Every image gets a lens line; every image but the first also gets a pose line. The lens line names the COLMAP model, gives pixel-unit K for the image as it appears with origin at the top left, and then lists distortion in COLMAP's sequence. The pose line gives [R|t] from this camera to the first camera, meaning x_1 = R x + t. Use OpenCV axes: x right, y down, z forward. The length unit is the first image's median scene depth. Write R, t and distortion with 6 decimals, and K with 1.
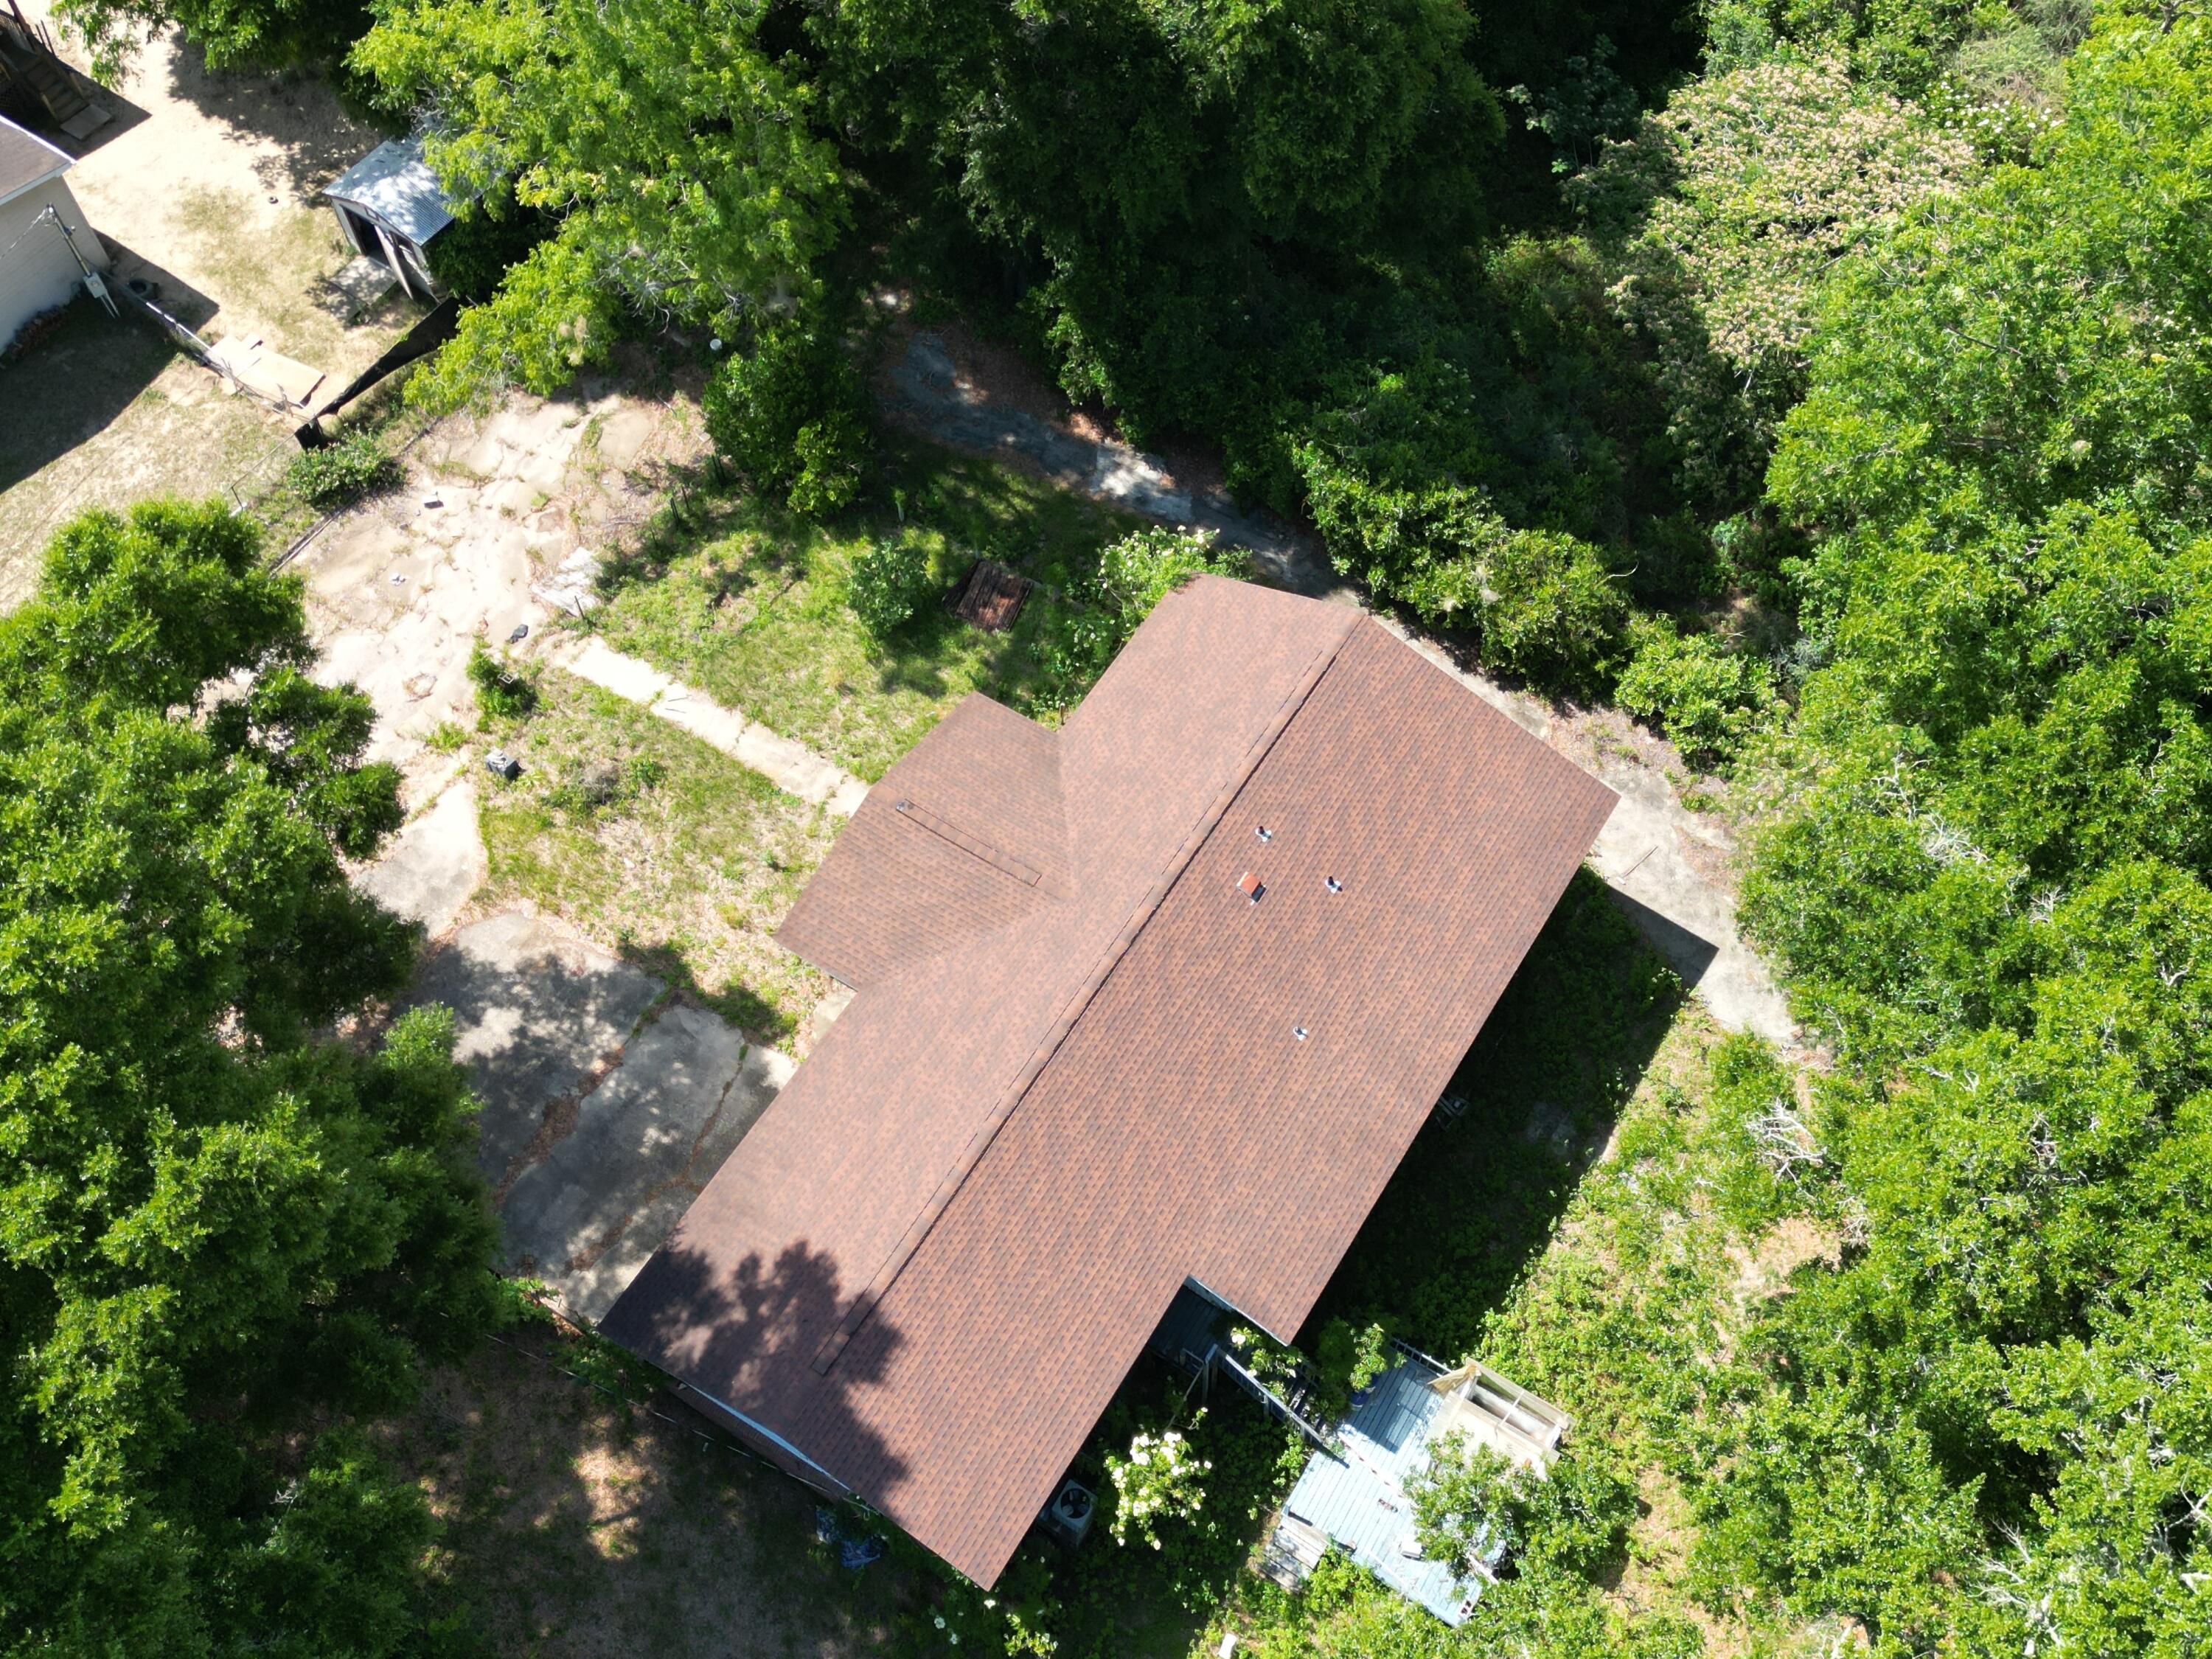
lens RADIAL K [[2108.3, 0, 1104.5], [0, 2108.3, 845.2], [0, 0, 1]] dist [0.133441, -0.244278]
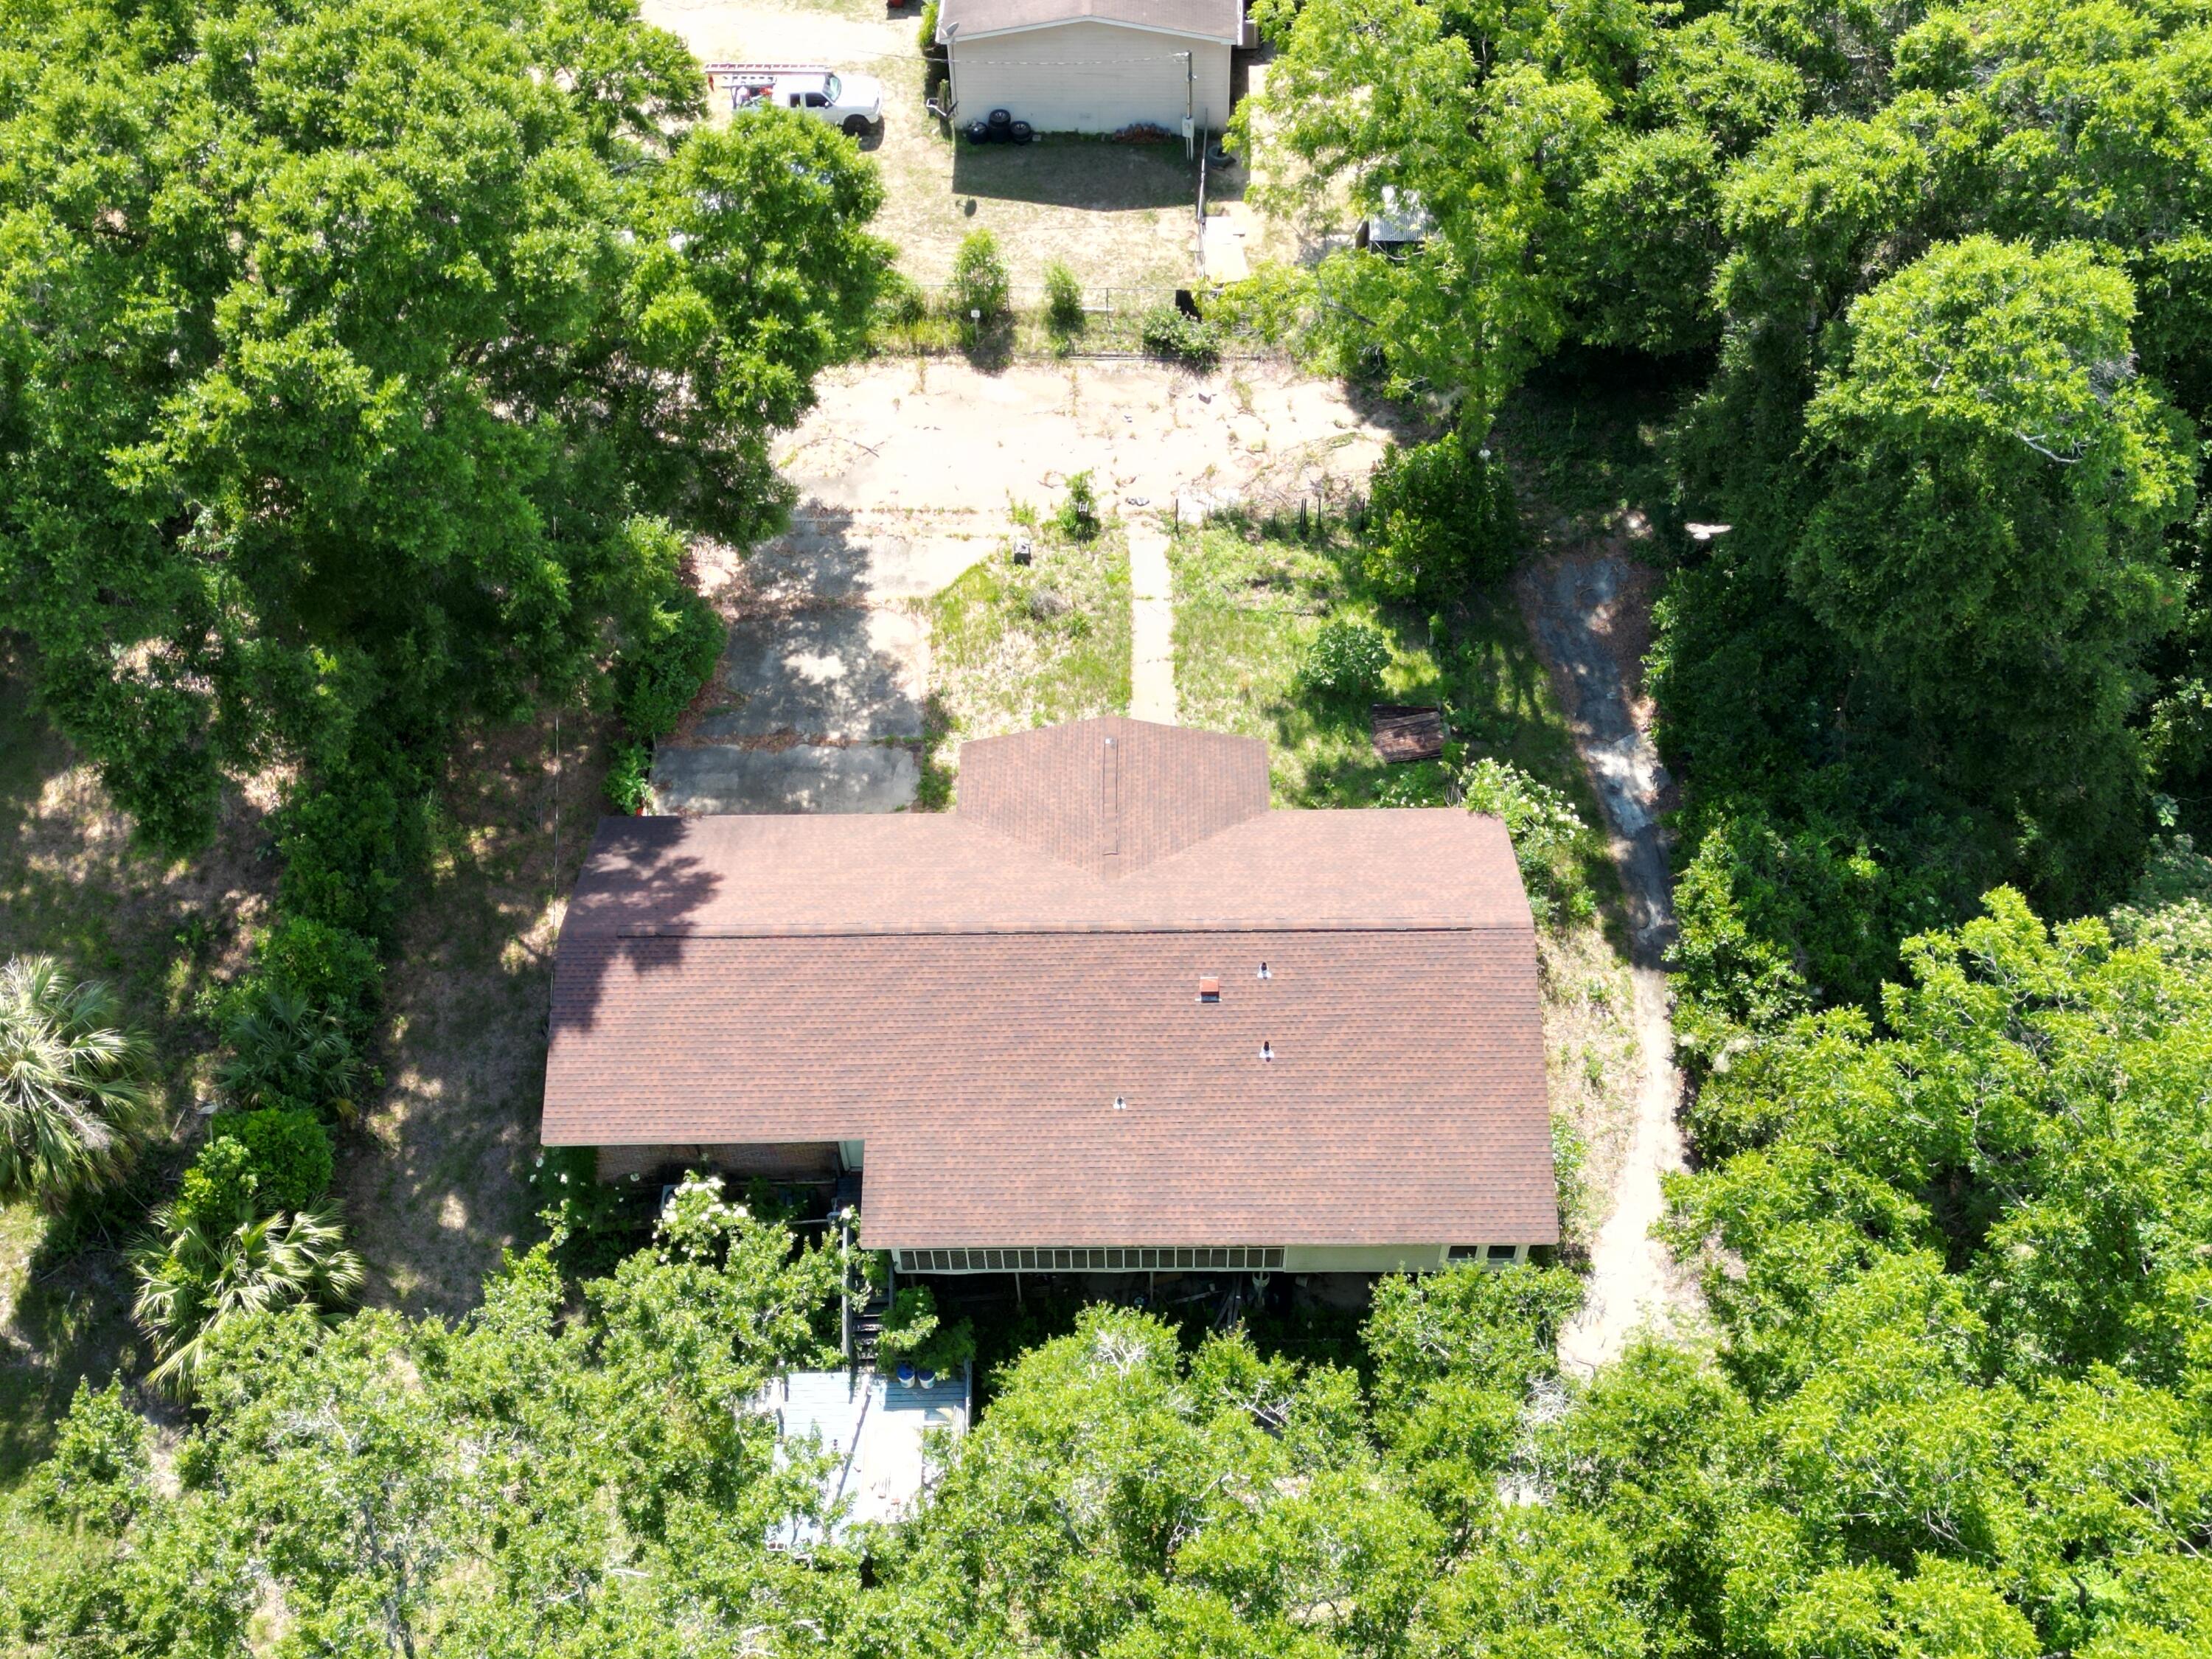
lens RADIAL K [[2108.3, 0, 1104.5], [0, 2108.3, 845.2], [0, 0, 1]] dist [0.133441, -0.244278]
pose [[0.539638, 0.667417, -0.513172, 0.491552], [-0.721764, 0.680552, 0.126120, -0.114190], [0.433415, 0.302330, 0.848969, 0.057018]]
